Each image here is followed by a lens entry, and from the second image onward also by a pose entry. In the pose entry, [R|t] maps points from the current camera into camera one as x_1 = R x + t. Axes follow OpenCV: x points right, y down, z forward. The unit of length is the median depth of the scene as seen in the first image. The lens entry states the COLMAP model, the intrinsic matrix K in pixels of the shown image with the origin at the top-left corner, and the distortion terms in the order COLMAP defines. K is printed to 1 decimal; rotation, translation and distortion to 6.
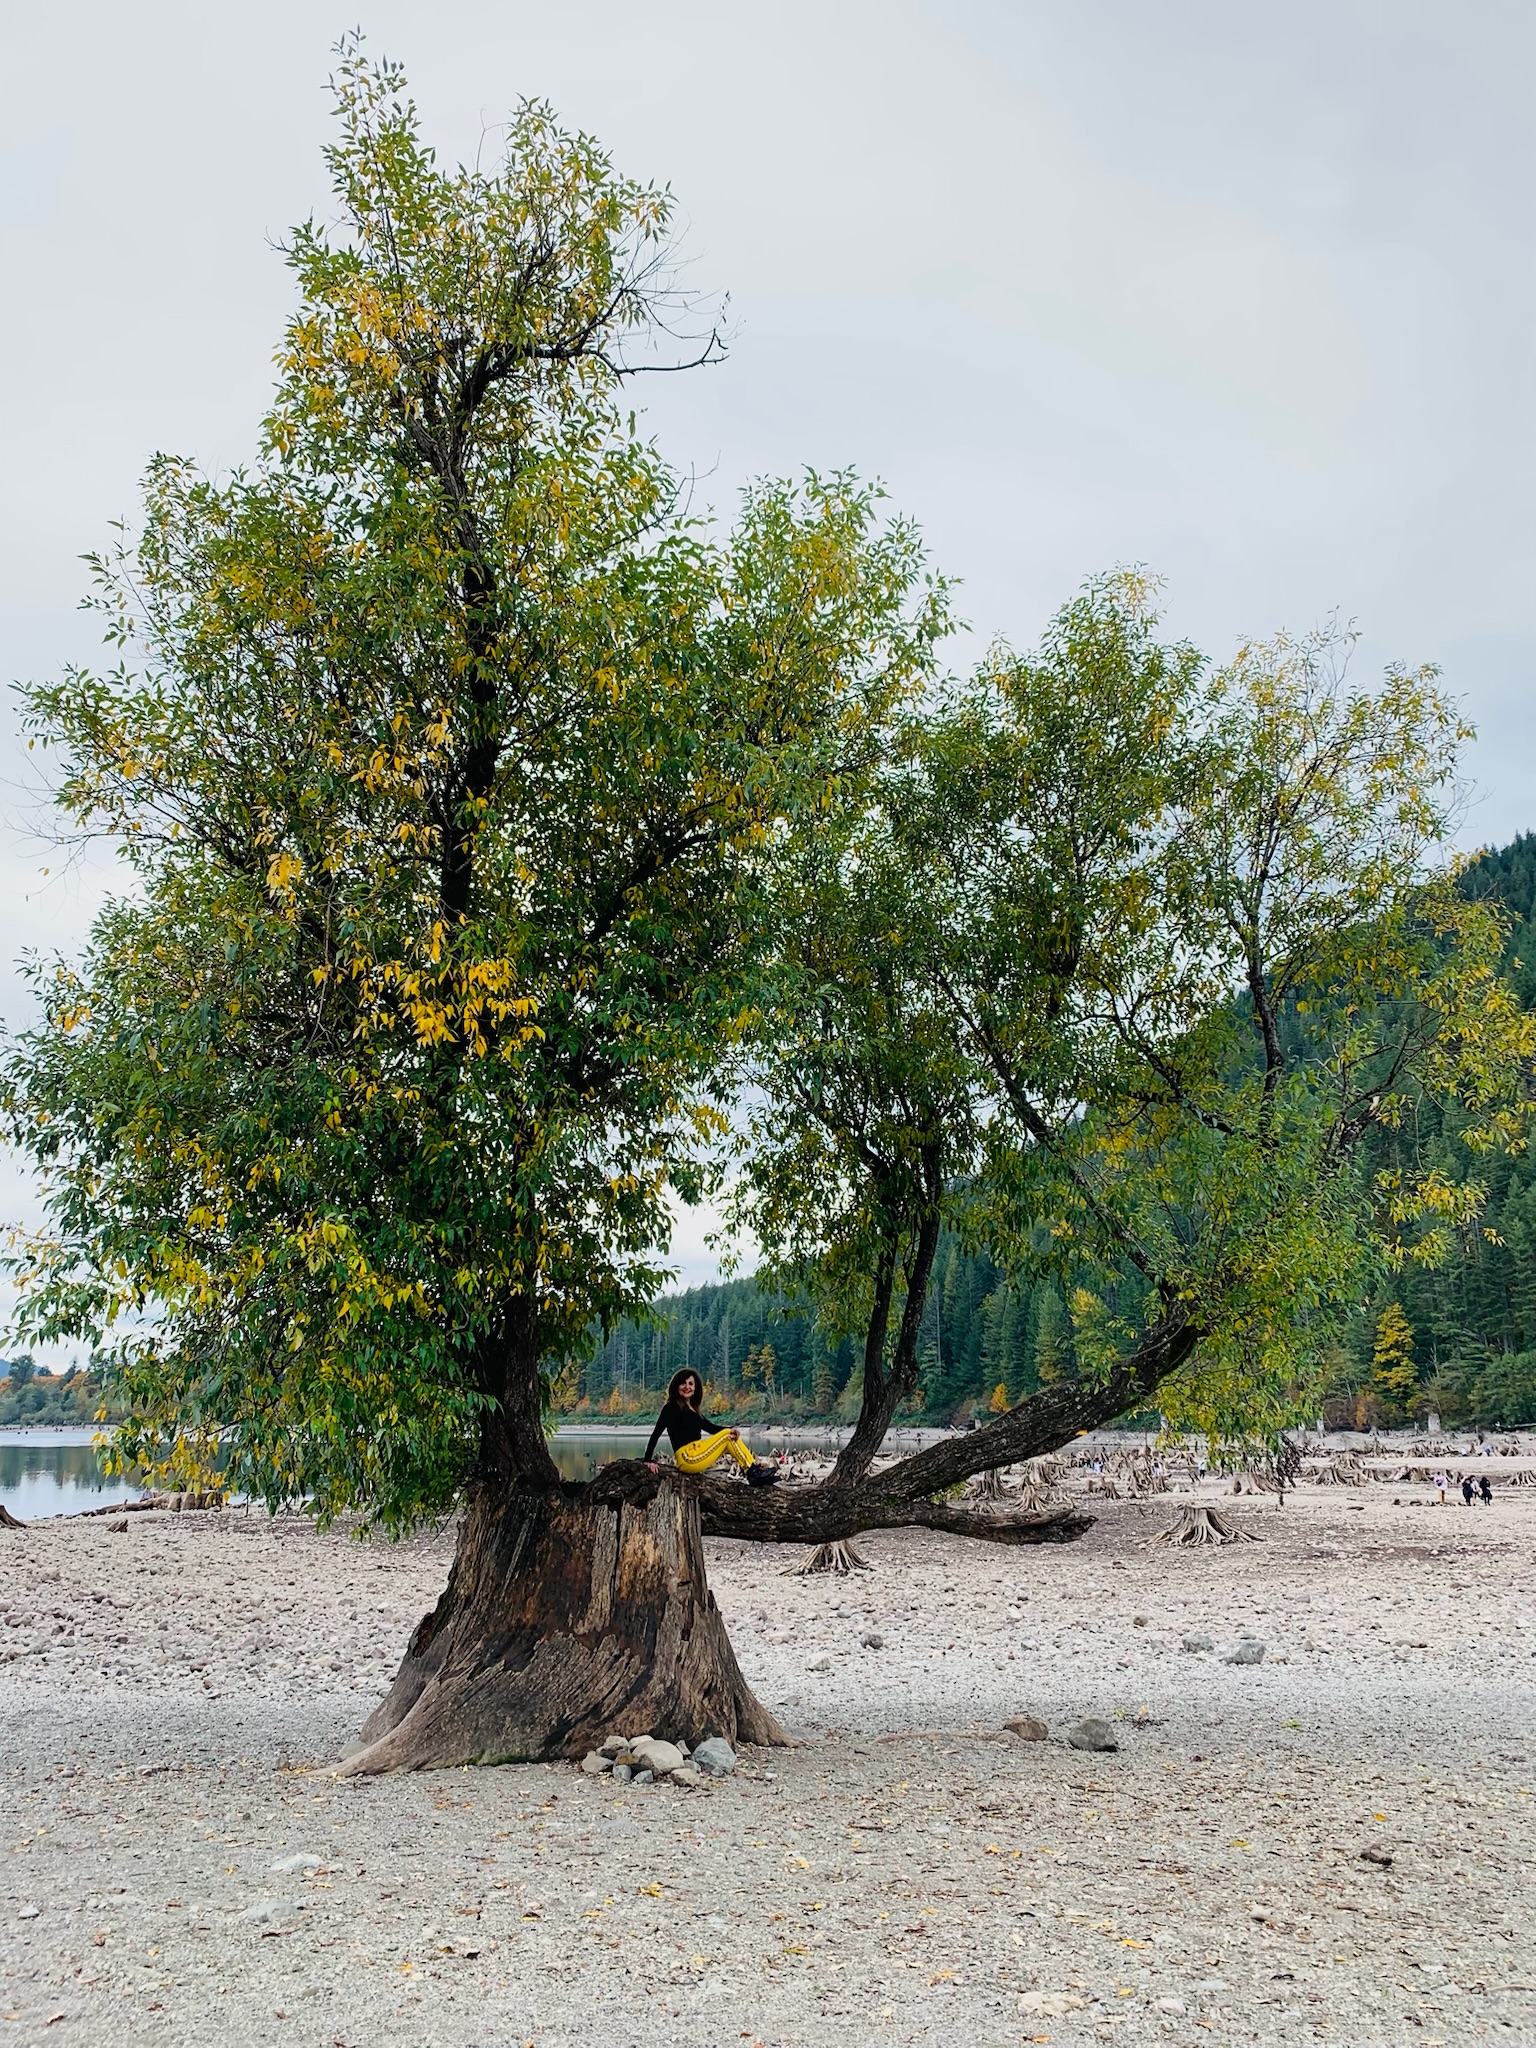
lens RADIAL K [[1545.5, 0, 772.0], [0, 1545.5, 1023.2], [0, 0, 1]] dist [0.005642, 0.001779]
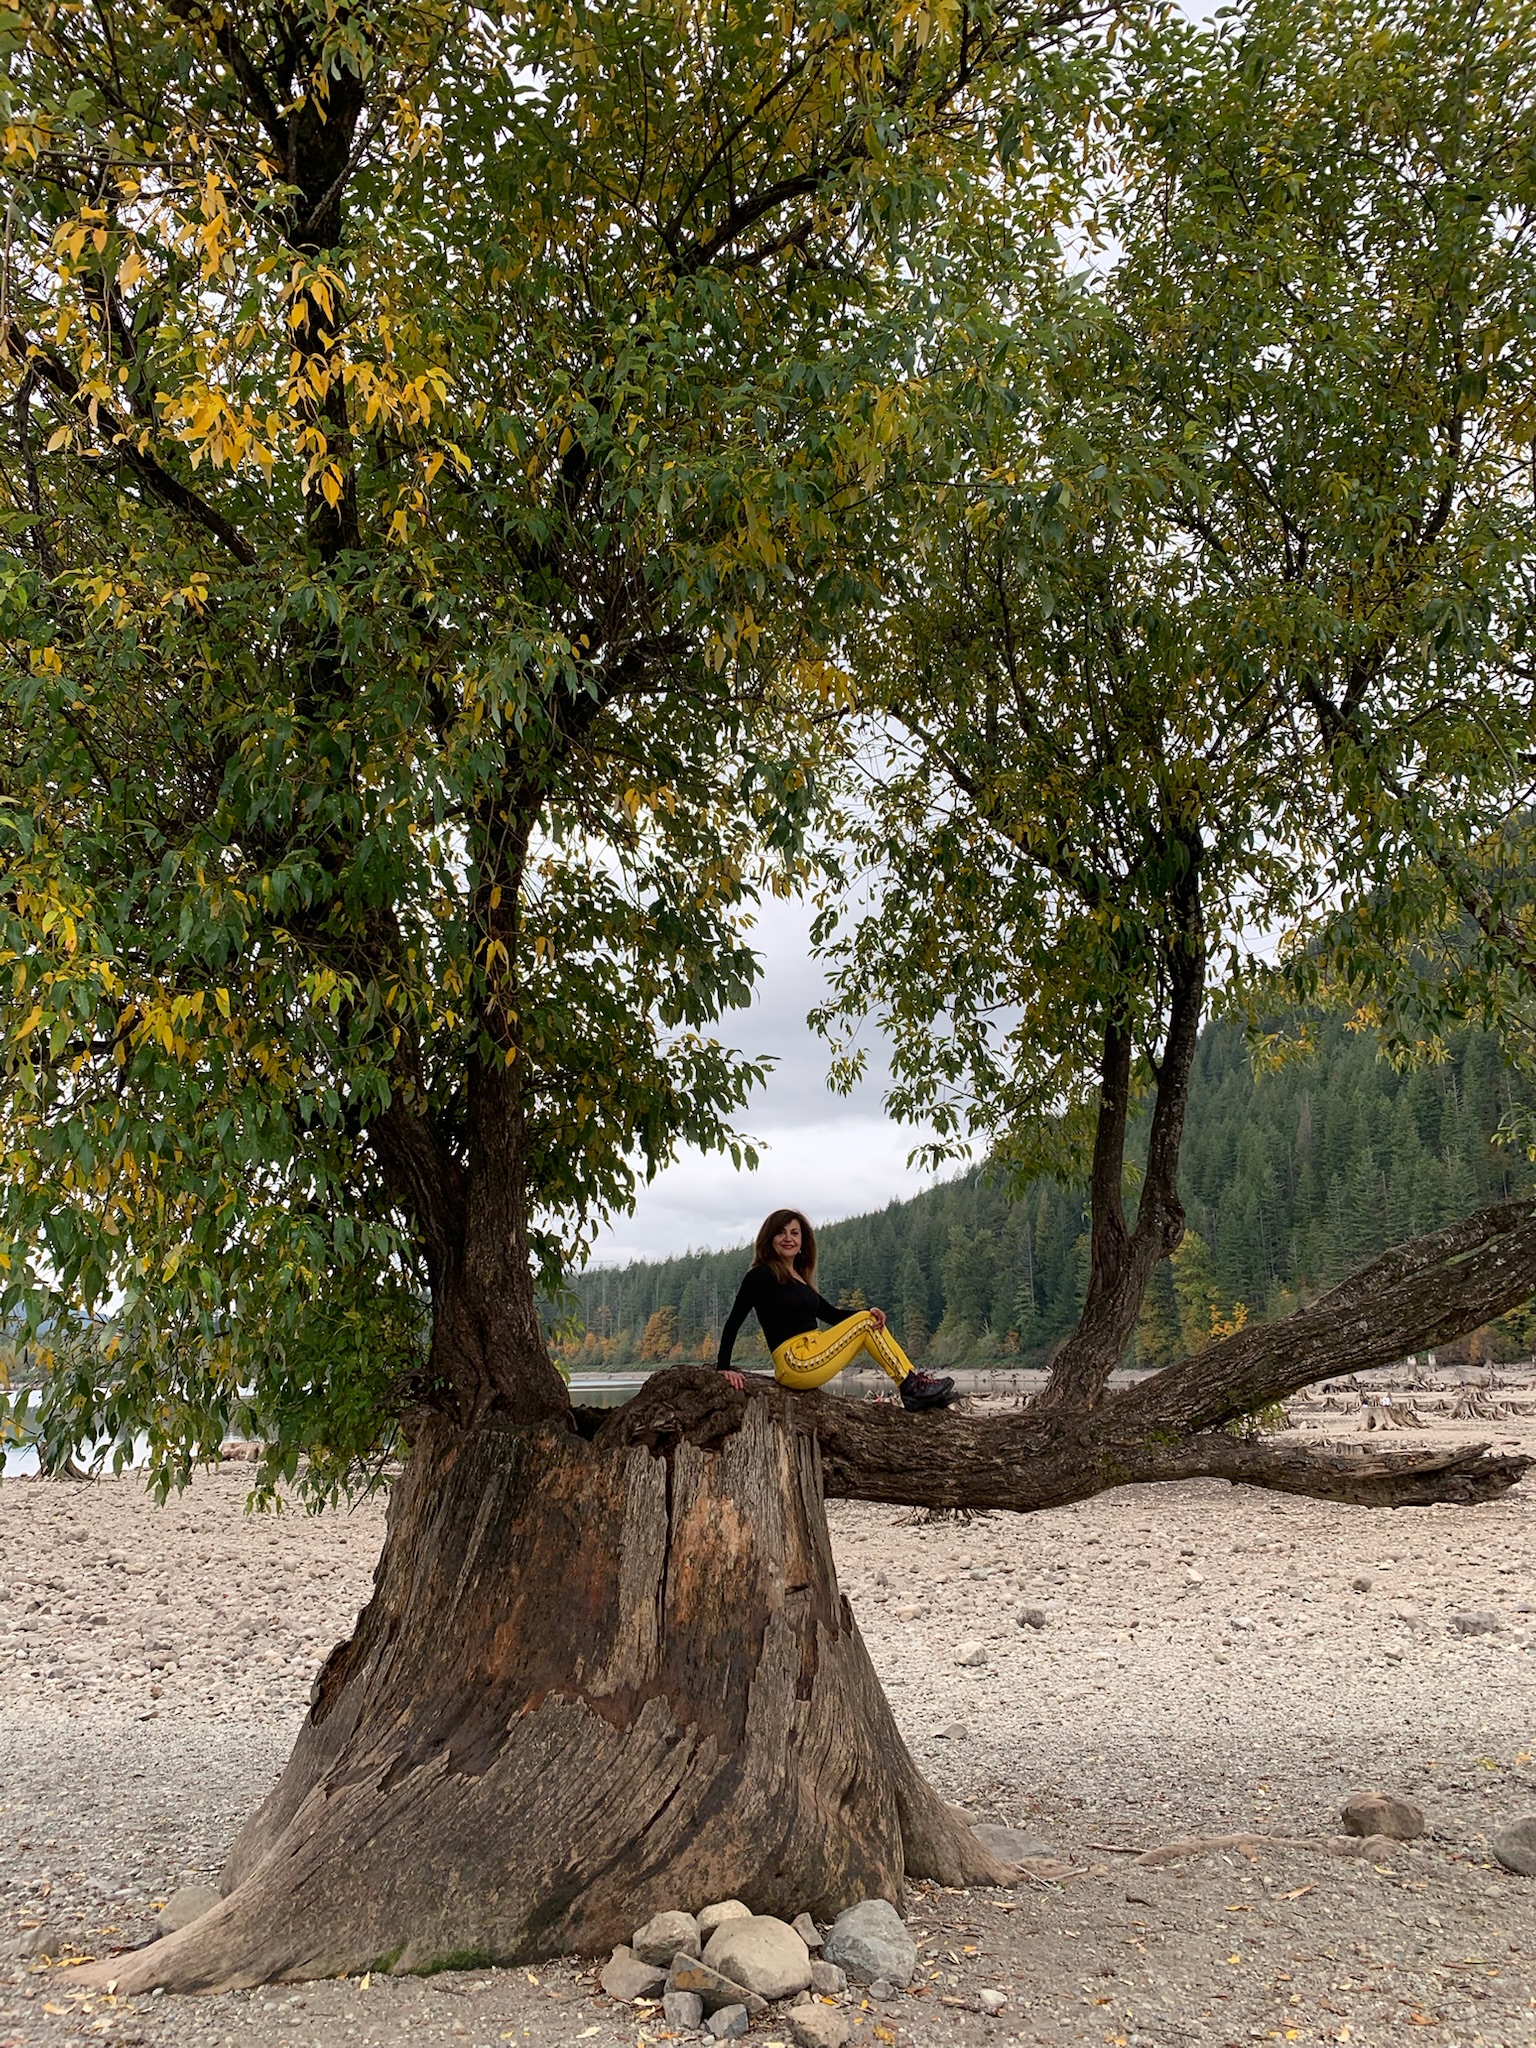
lens RADIAL K [[1545.5, 0, 764.3], [0, 1545.5, 1024.3], [0, 0, 1]] dist [0.005642, 0.001779]
pose [[0.997904, -0.028270, -0.058216, -0.031303], [0.030247, 0.998986, 0.033351, 0.147916], [0.057215, -0.035042, 0.997747, 0.469496]]
